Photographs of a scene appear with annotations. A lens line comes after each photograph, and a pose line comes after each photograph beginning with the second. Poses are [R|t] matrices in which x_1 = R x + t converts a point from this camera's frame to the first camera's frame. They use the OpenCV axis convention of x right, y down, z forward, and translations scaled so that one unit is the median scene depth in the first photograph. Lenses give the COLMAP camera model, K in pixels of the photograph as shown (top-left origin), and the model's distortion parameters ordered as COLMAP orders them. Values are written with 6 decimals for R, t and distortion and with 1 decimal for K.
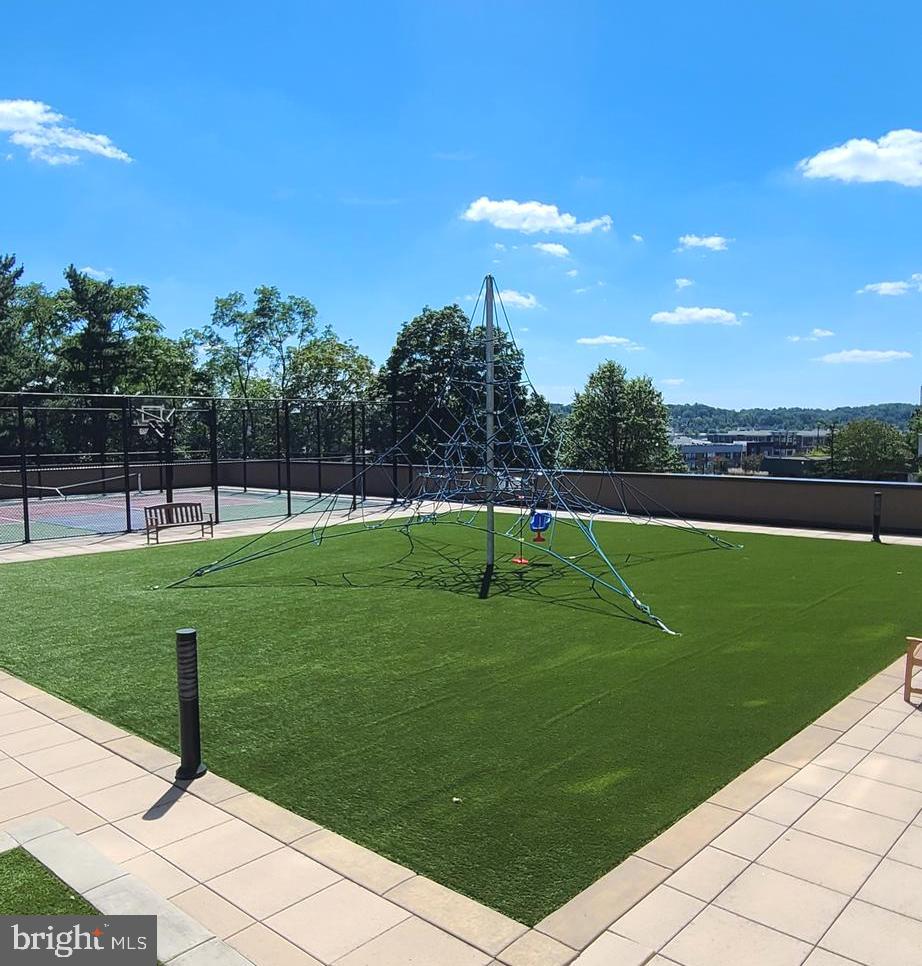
lens RADIAL K [[848.0, 0, 483.5], [0, 848.0, 485.6], [0, 0, 1]] dist [0.094933, -0.172450]
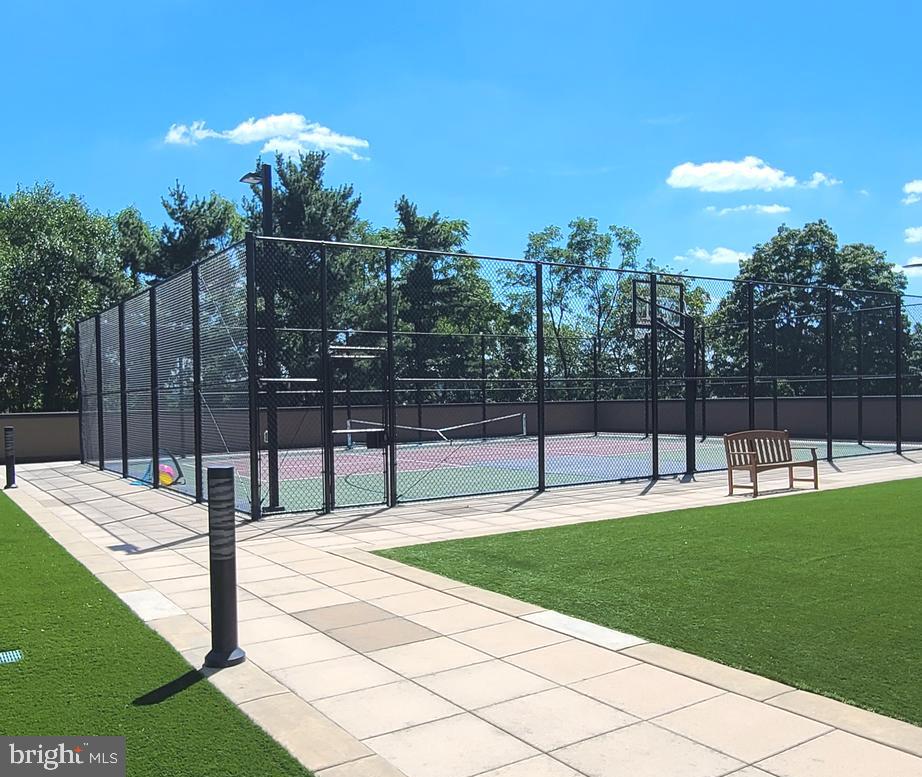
lens RADIAL K [[852.3, 0, 462.0], [0, 852.3, 417.8], [0, 0, 1]] dist [-0.088765, -0.011250]
pose [[0.962735, -0.006744, -0.270363, -0.144177], [-0.004532, 0.999146, -0.041060, 0.013427], [0.270409, 0.040755, 0.961883, 0.128830]]
